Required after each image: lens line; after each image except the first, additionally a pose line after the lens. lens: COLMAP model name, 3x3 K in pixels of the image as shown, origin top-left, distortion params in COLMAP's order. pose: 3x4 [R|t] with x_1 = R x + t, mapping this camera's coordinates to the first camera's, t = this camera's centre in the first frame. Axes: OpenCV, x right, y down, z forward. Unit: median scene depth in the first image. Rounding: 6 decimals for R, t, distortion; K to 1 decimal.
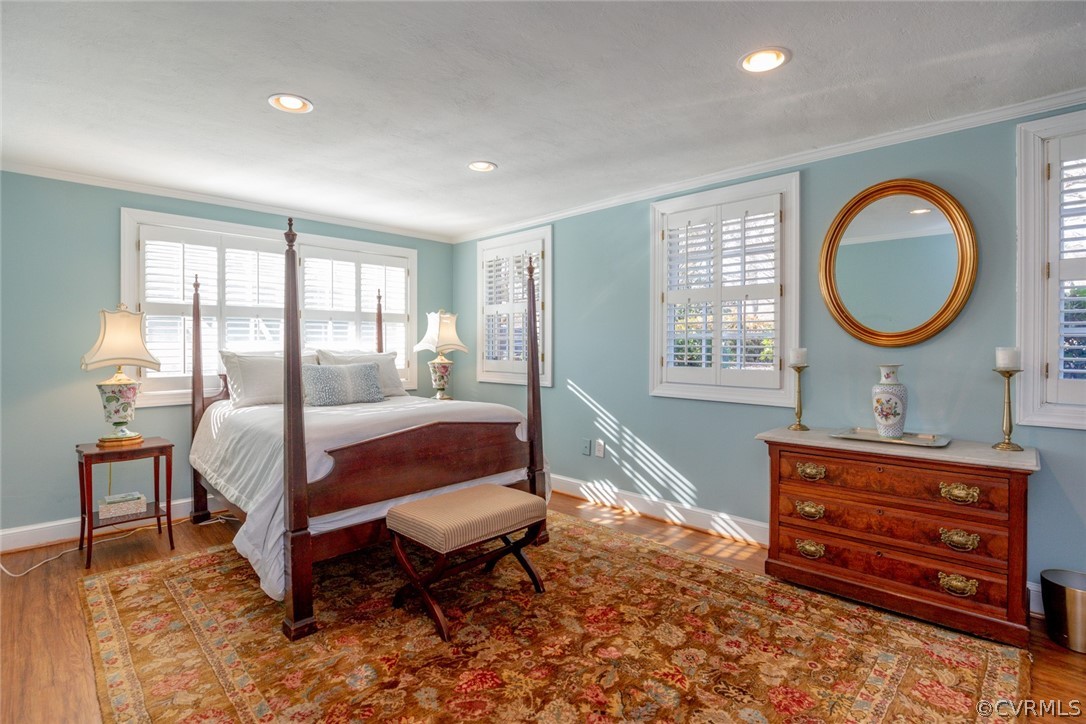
lens RADIAL K [[506.7, 0, 545.5], [0, 506.7, 353.0], [0, 0, 1]] dist [-0.033314, 0.001448]
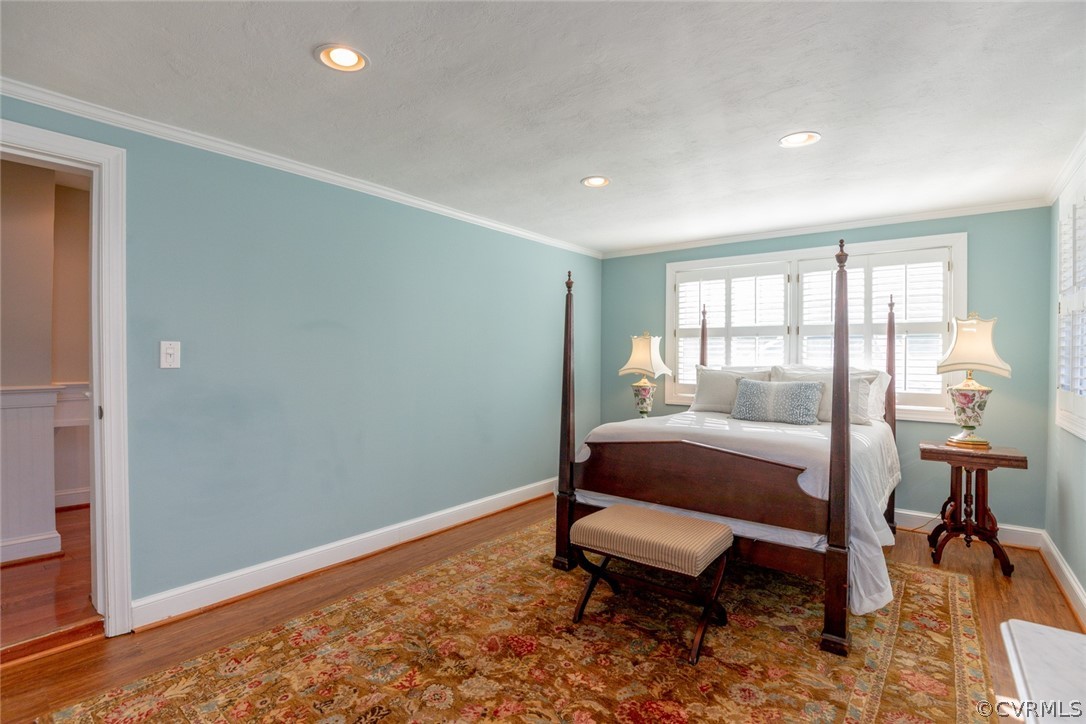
lens RADIAL K [[506.7, 0, 547.2], [0, 506.7, 362.3], [0, 0, 1]] dist [-0.033314, 0.001448]
pose [[0.133738, 0.014981, -0.990904, 0.541666], [-0.024291, 0.999635, 0.011835, -0.016731], [0.990719, 0.022487, 0.134053, 0.454417]]
